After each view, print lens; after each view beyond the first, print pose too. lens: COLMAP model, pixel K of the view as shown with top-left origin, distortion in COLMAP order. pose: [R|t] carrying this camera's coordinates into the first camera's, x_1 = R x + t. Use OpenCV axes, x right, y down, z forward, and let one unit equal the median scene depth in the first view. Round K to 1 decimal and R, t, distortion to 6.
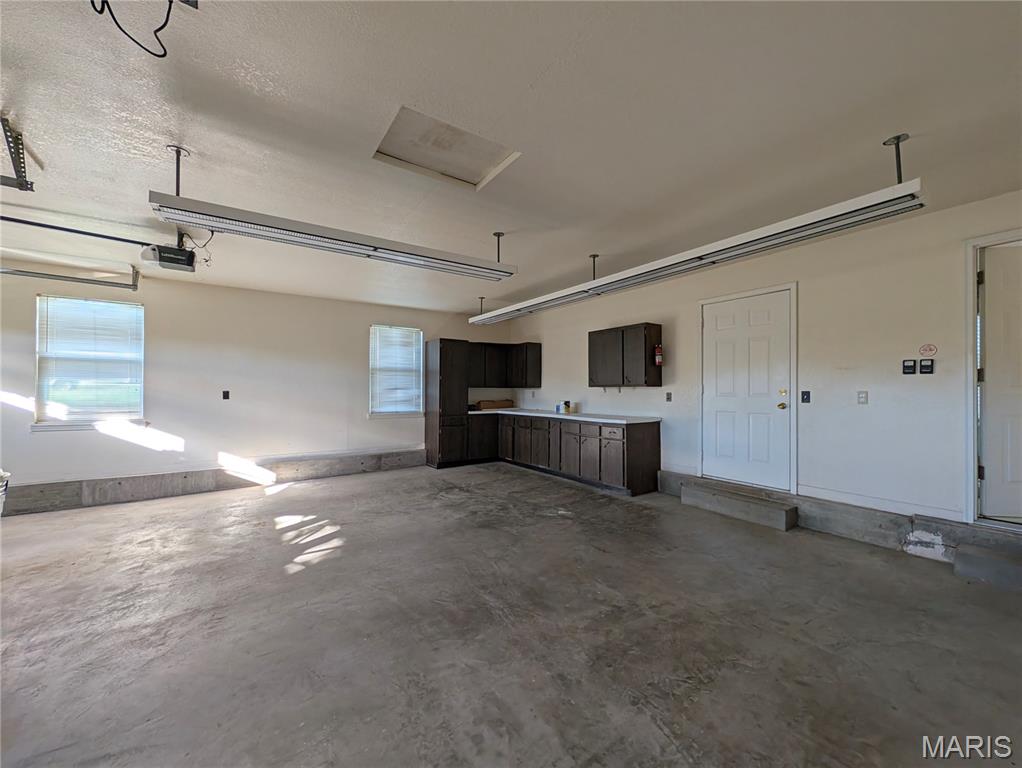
lens RADIAL K [[397.4, 0, 511.3], [0, 397.4, 386.4], [0, 0, 1]] dist [0.001430, 0.000054]
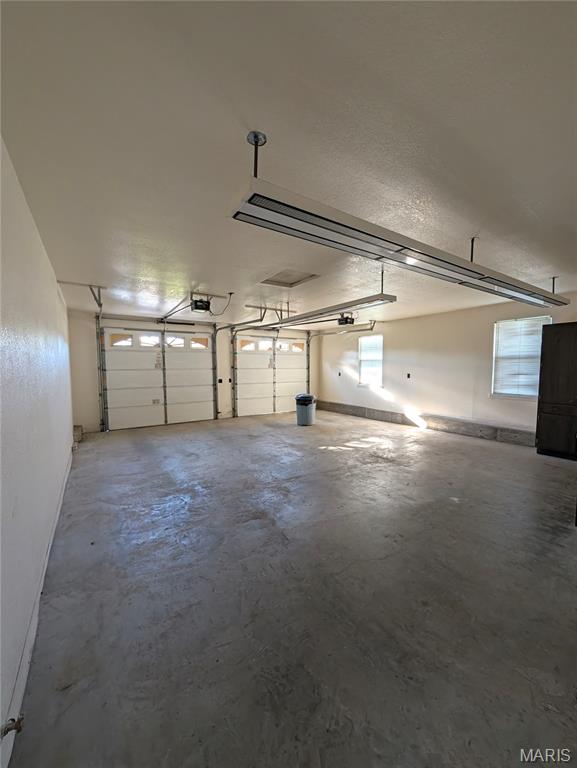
lens RADIAL K [[298.6, 0, 289.1], [0, 298.6, 386.3], [0, 0, 1]] dist [0.001430, 0.000054]
pose [[-0.010121, 0.068704, -0.997586, 0.698984], [0.011884, 0.997575, 0.068582, -0.032046], [0.999878, -0.011161, -0.010913, 0.441398]]
